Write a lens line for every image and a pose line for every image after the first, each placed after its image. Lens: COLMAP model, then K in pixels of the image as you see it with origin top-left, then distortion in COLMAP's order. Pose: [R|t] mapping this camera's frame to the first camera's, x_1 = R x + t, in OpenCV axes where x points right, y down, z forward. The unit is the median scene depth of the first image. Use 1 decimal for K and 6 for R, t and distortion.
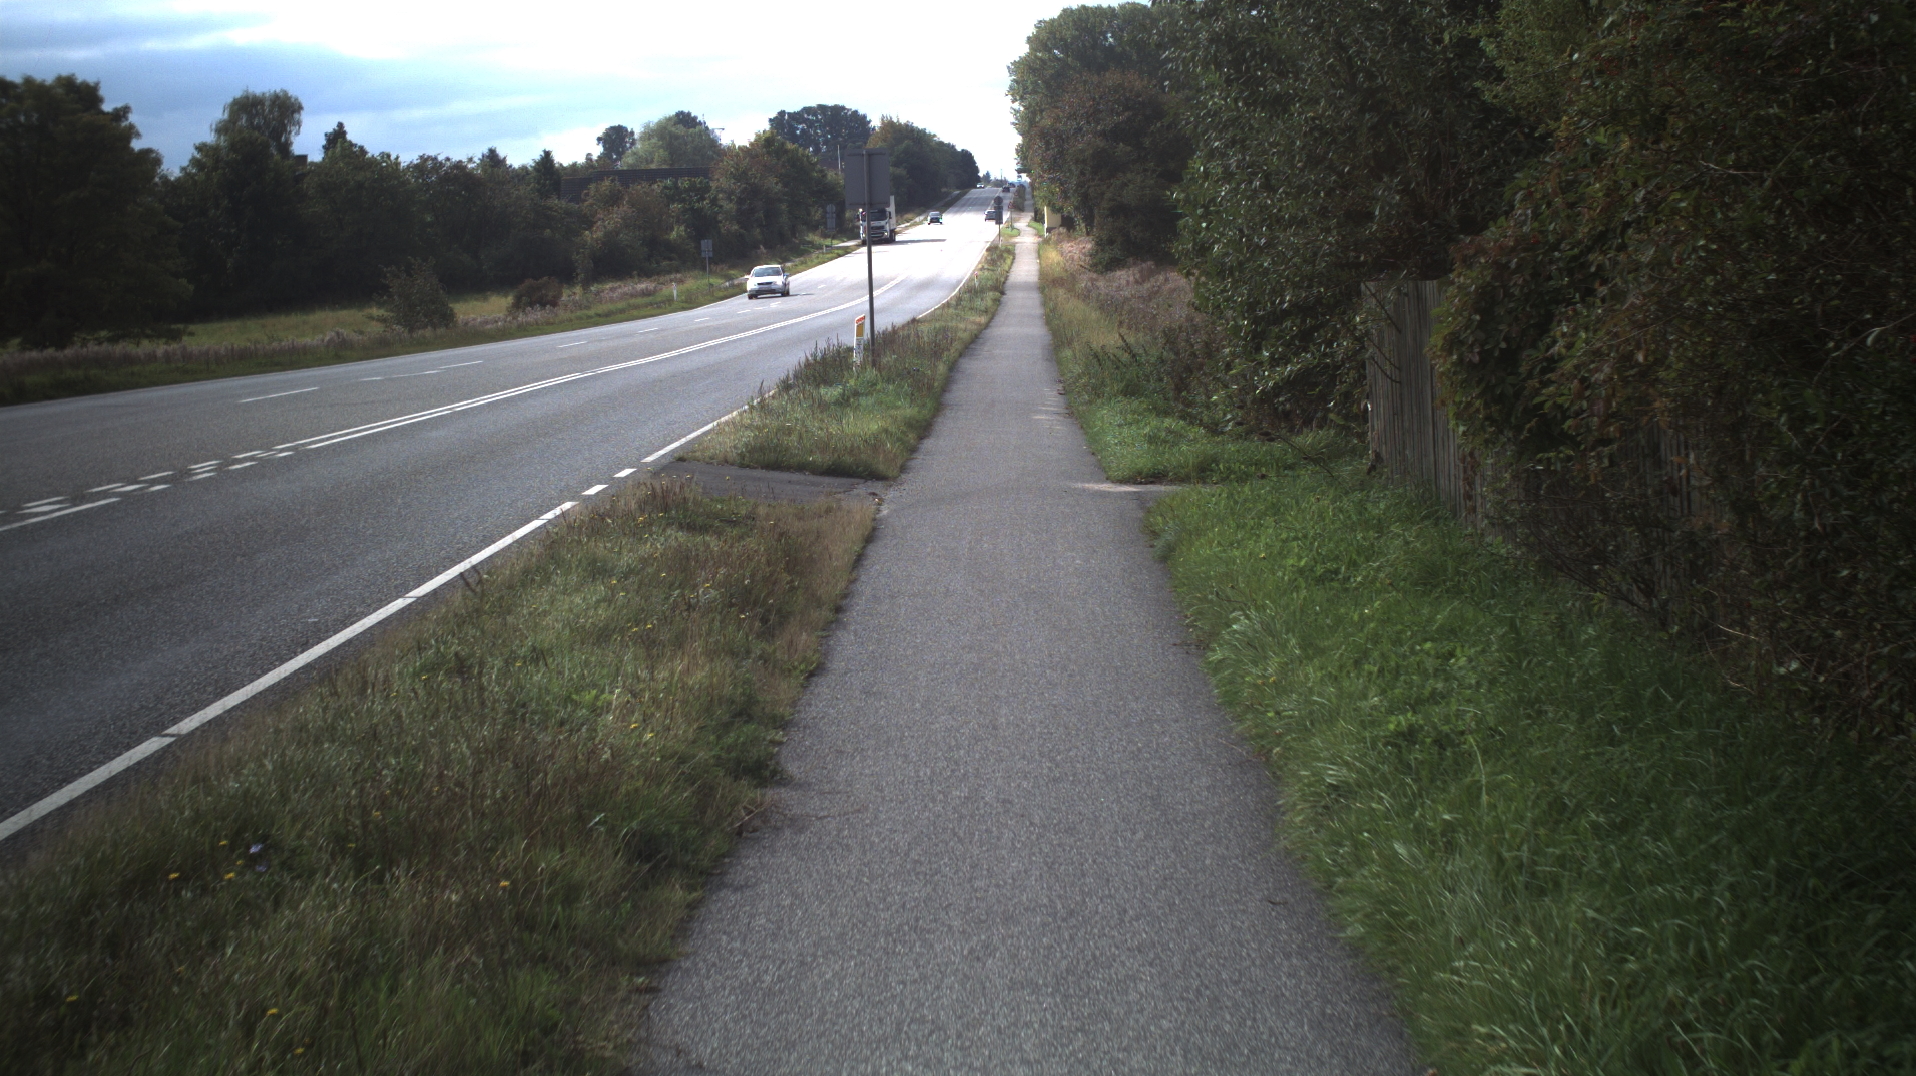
lens RADIAL K [[3347.4, 0, 958.0], [0, 3347.4, 538.0], [0, 0, 1]] dist [-0.283942, 0.442779]
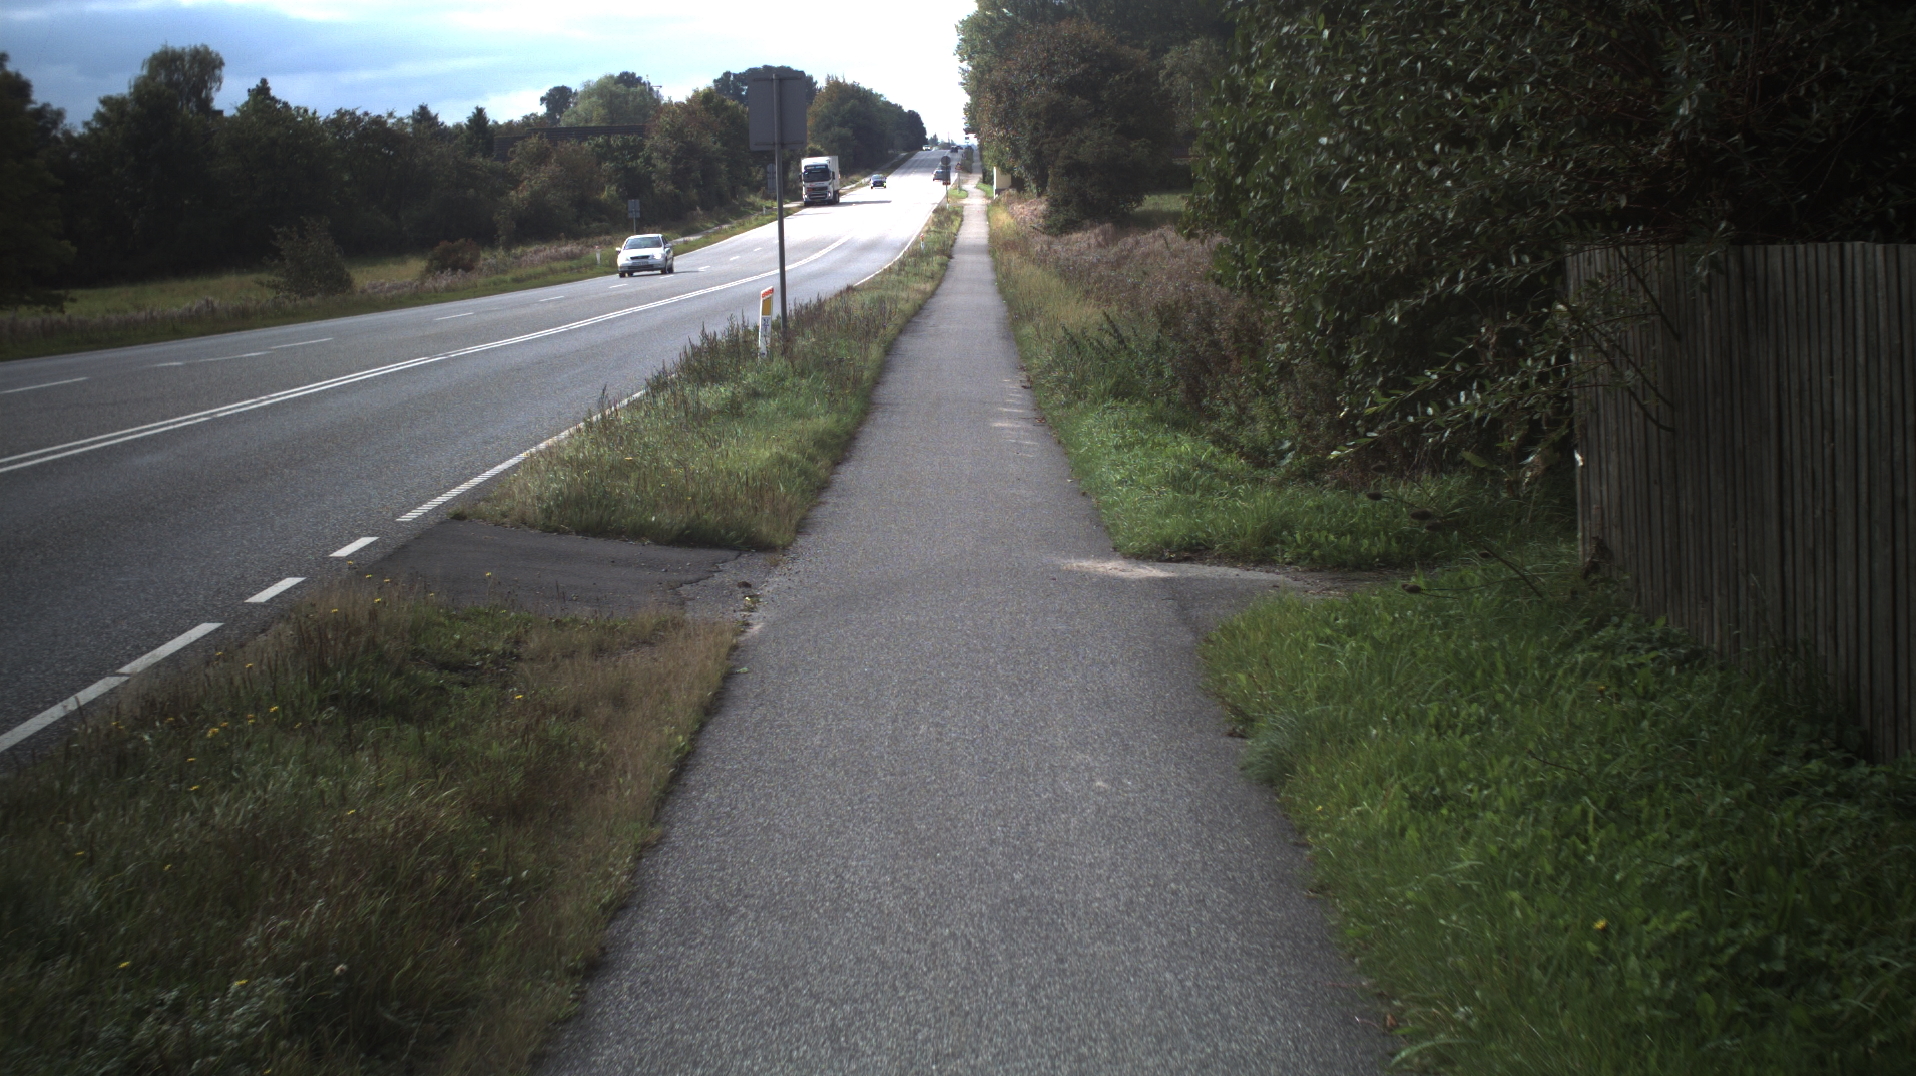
lens RADIAL K [[3347.4, 0, 958.0], [0, 3347.4, 538.0], [0, 0, 1]] dist [-0.283942, 0.442779]
pose [[0.999872, 0.001320, 0.015916, 0.000625], [-0.001494, 0.999939, 0.010964, -0.004074], [-0.015901, -0.010986, 0.999813, 0.053782]]
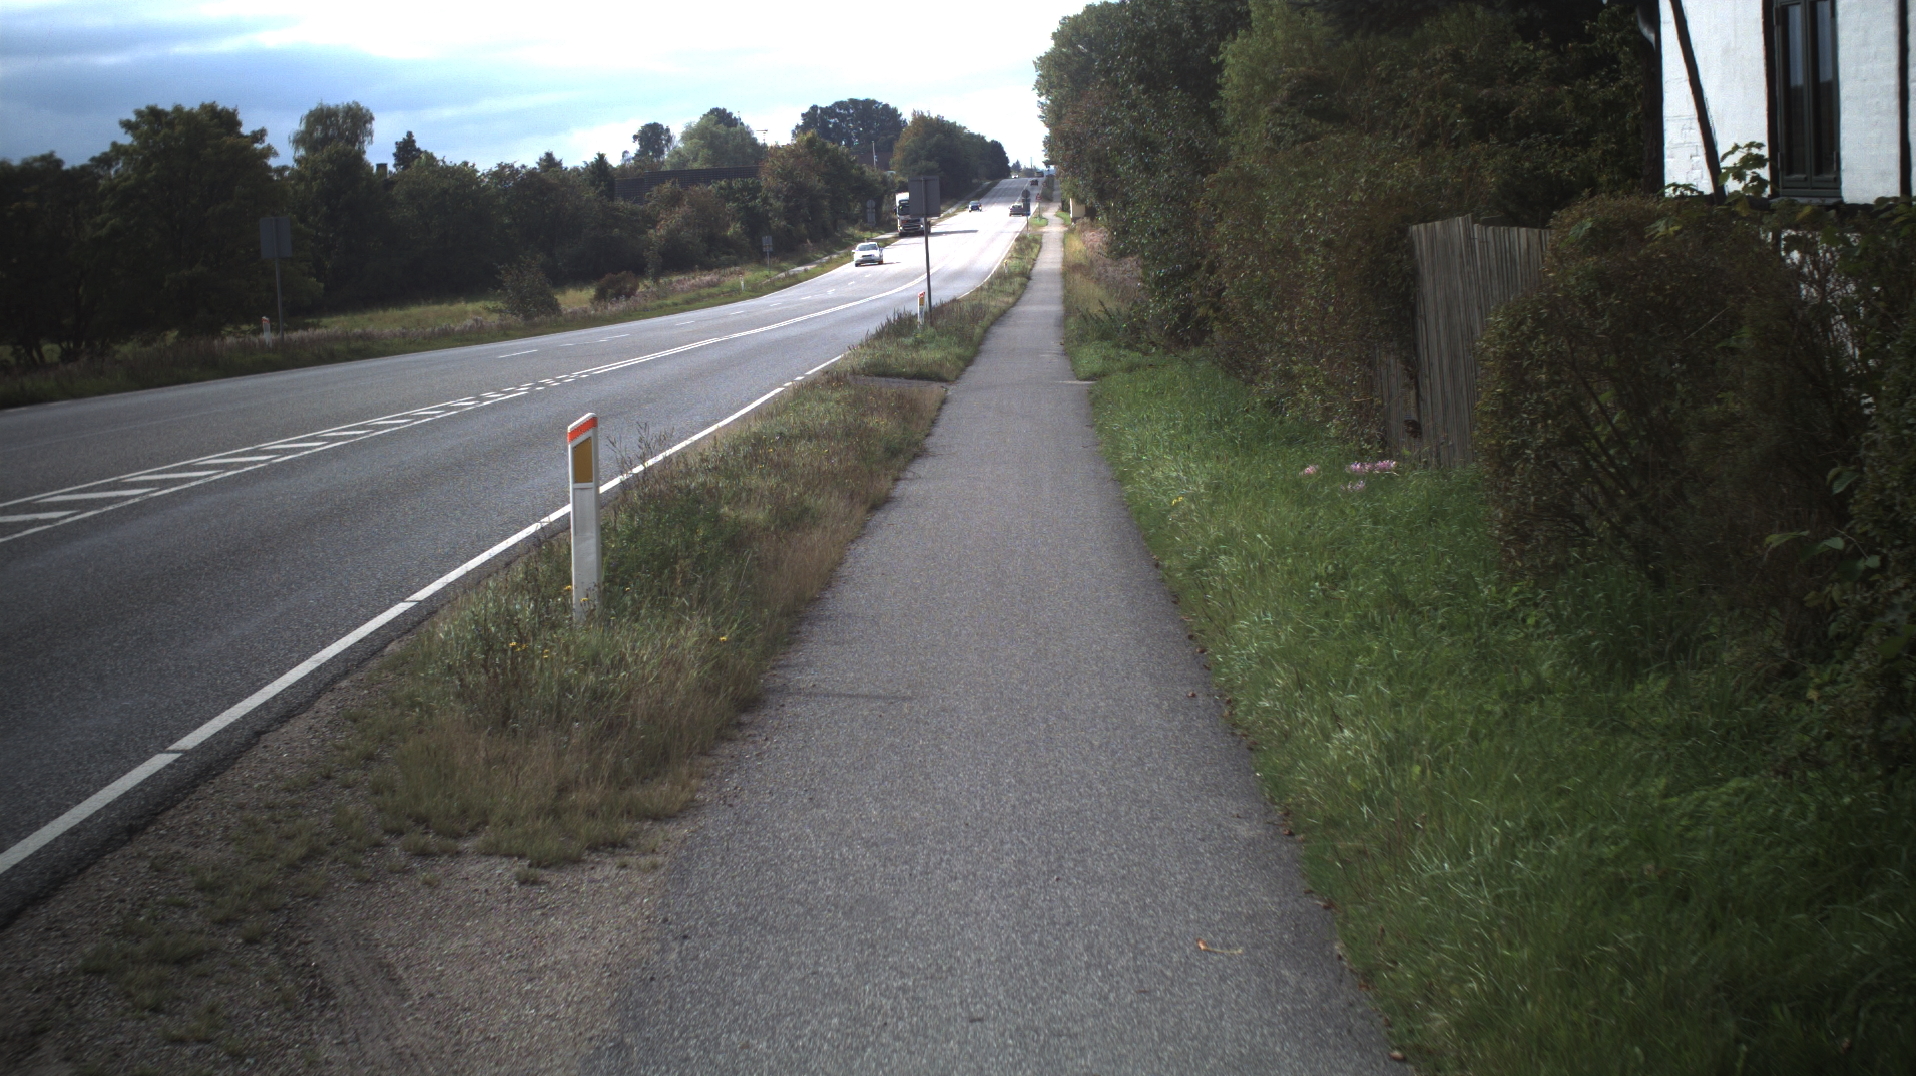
lens RADIAL K [[3347.4, 0, 958.0], [0, 3347.4, 538.0], [0, 0, 1]] dist [-0.283942, 0.442779]
pose [[0.999781, -0.017766, -0.011053, 0.000164], [0.017802, 0.999836, 0.003186, 0.008585], [0.010995, -0.003382, 0.999934, -0.107422]]
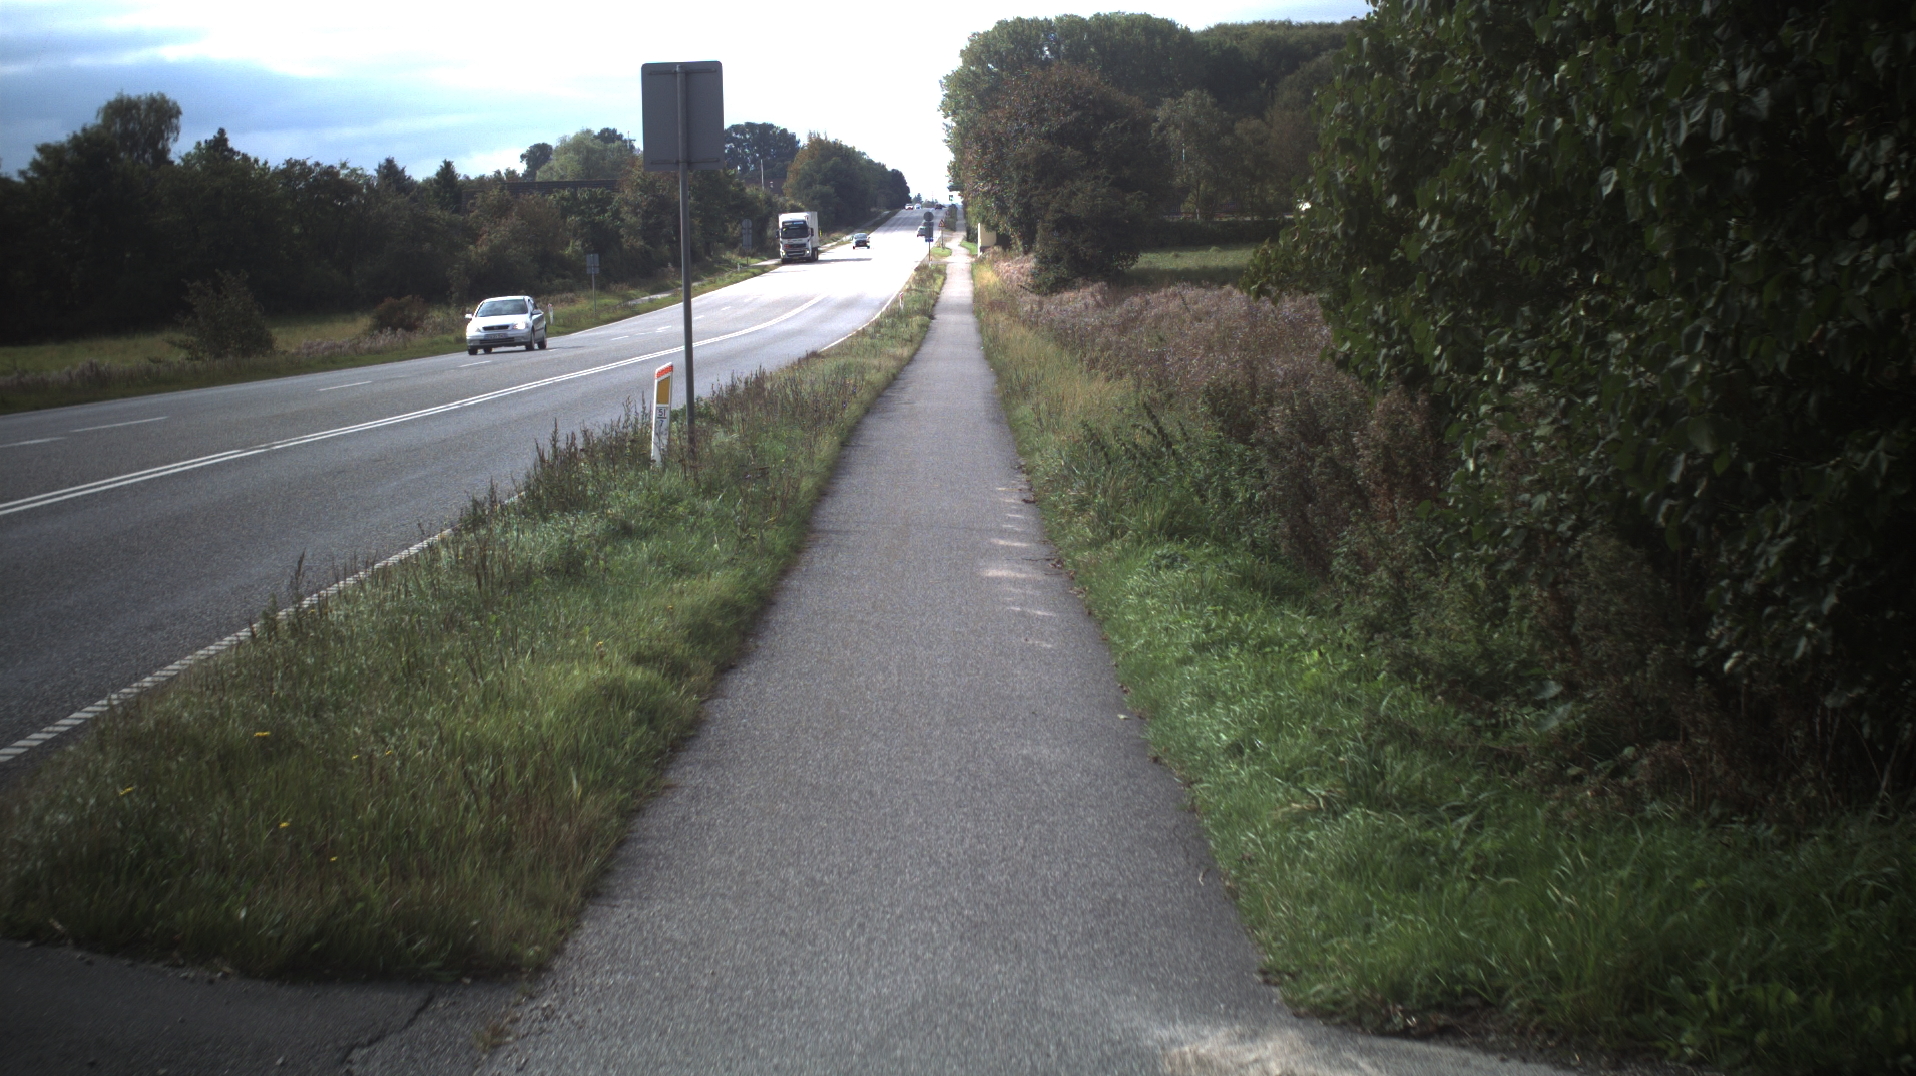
lens RADIAL K [[3347.4, 0, 958.0], [0, 3347.4, 538.0], [0, 0, 1]] dist [-0.283942, 0.442779]
pose [[0.999761, 0.005624, 0.021121, 0.001722], [-0.005481, 0.999962, -0.006830, -0.008194], [-0.021159, 0.006713, 0.999754, 0.107297]]
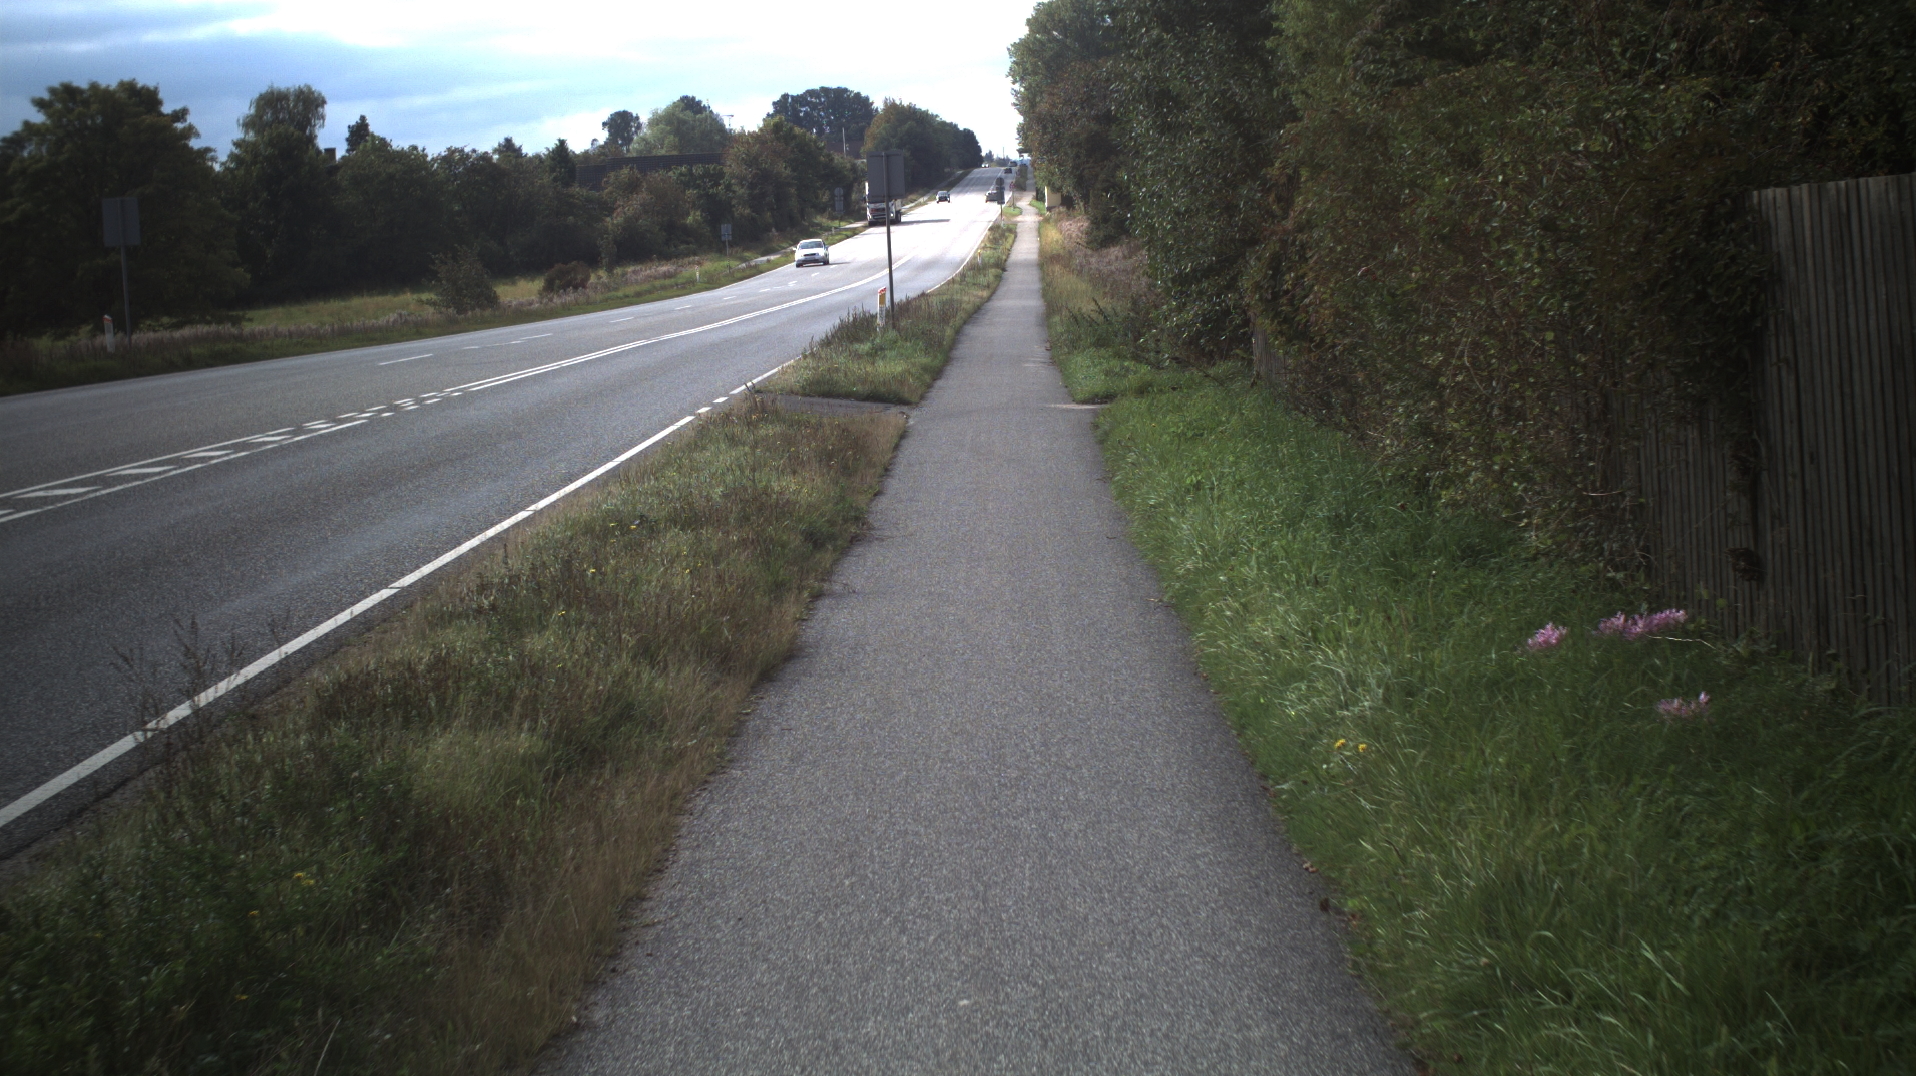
lens RADIAL K [[3347.4, 0, 958.0], [0, 3347.4, 538.0], [0, 0, 1]] dist [-0.283942, 0.442779]
pose [[0.999881, -0.015180, -0.002566, 0.000073], [0.015195, 0.999865, 0.006263, 0.004301], [0.002471, -0.006302, 0.999977, -0.053621]]
